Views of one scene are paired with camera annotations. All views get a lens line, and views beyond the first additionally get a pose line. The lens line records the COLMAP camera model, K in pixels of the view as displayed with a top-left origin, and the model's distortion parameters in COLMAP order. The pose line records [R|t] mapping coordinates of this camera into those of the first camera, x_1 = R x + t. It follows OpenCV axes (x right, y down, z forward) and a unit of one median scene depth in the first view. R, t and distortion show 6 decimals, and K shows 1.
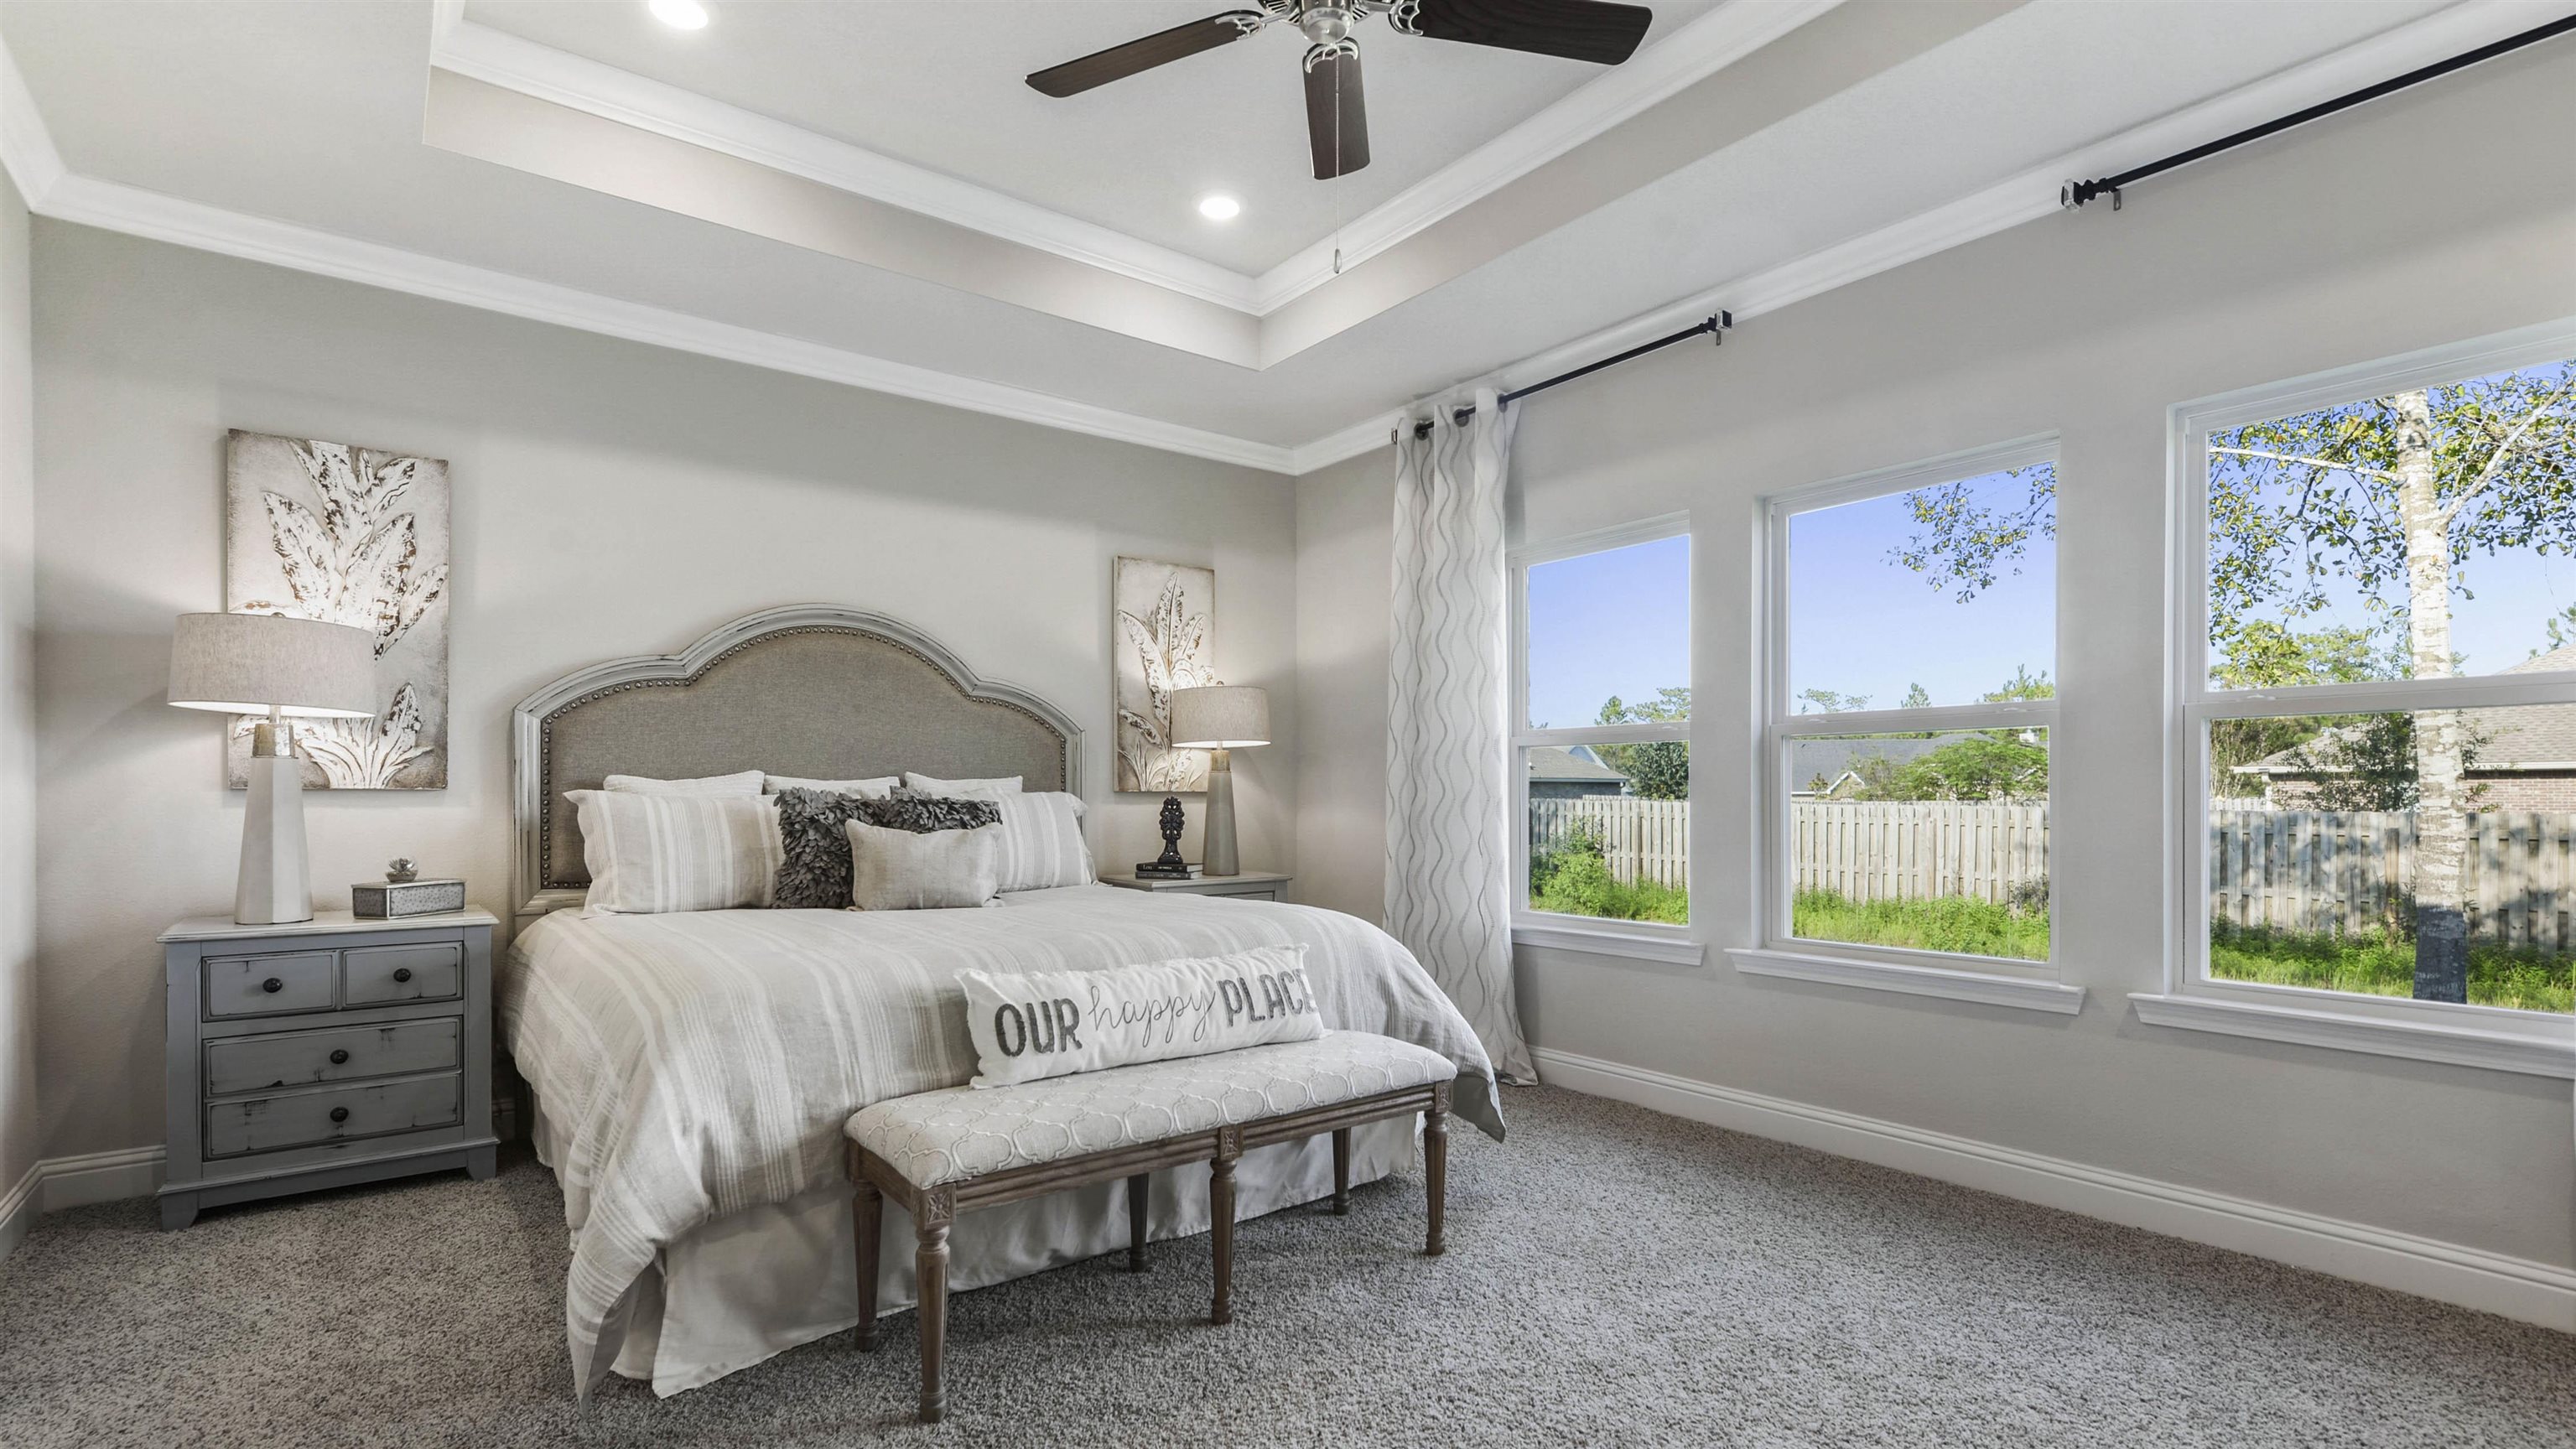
lens RADIAL K [[1150.0, 0, 1274.5], [0, 1150.0, 796.0], [0, 0, 1]] dist [0.005733, 0.000125]
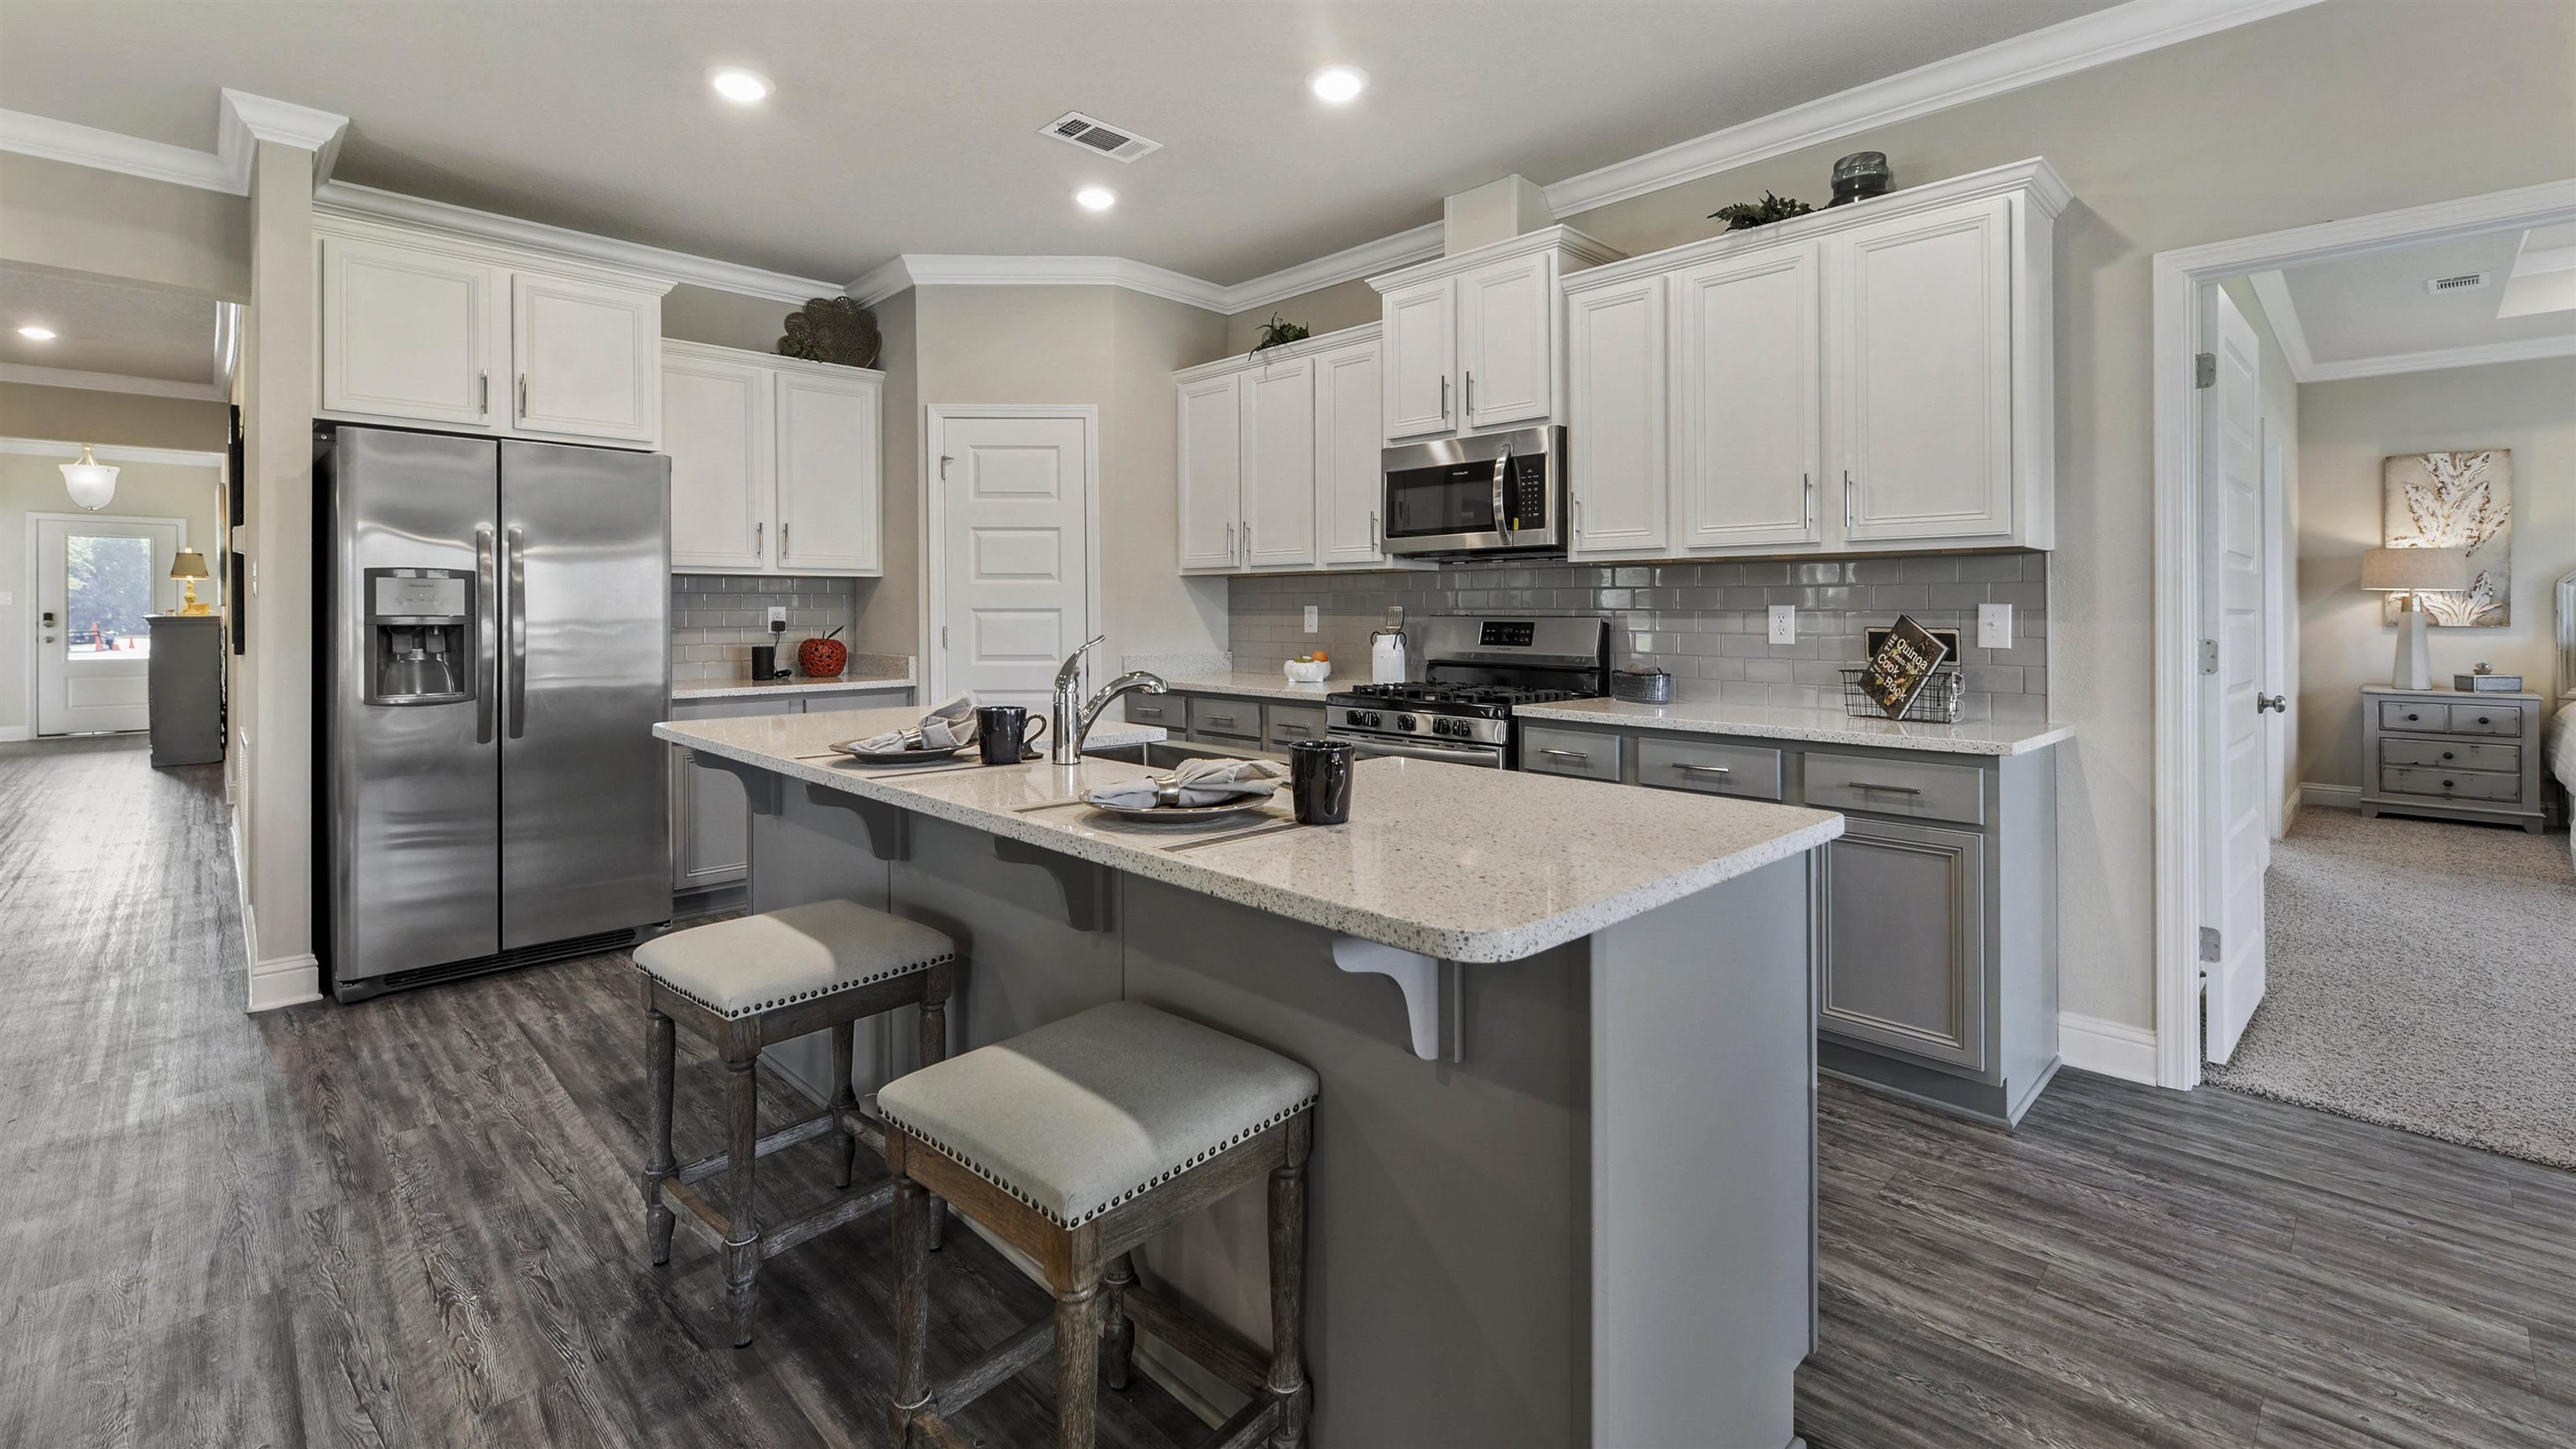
lens RADIAL K [[1088.8, 0, 1278.1], [0, 1088.8, 607.7], [0, 0, 1]] dist [0.000968, -0.000447]
pose [[0.100397, -0.002498, -0.994944, 0.833186], [0.000824, 0.999997, -0.002427, -0.034239], [0.994947, -0.000576, 0.100399, -1.157012]]
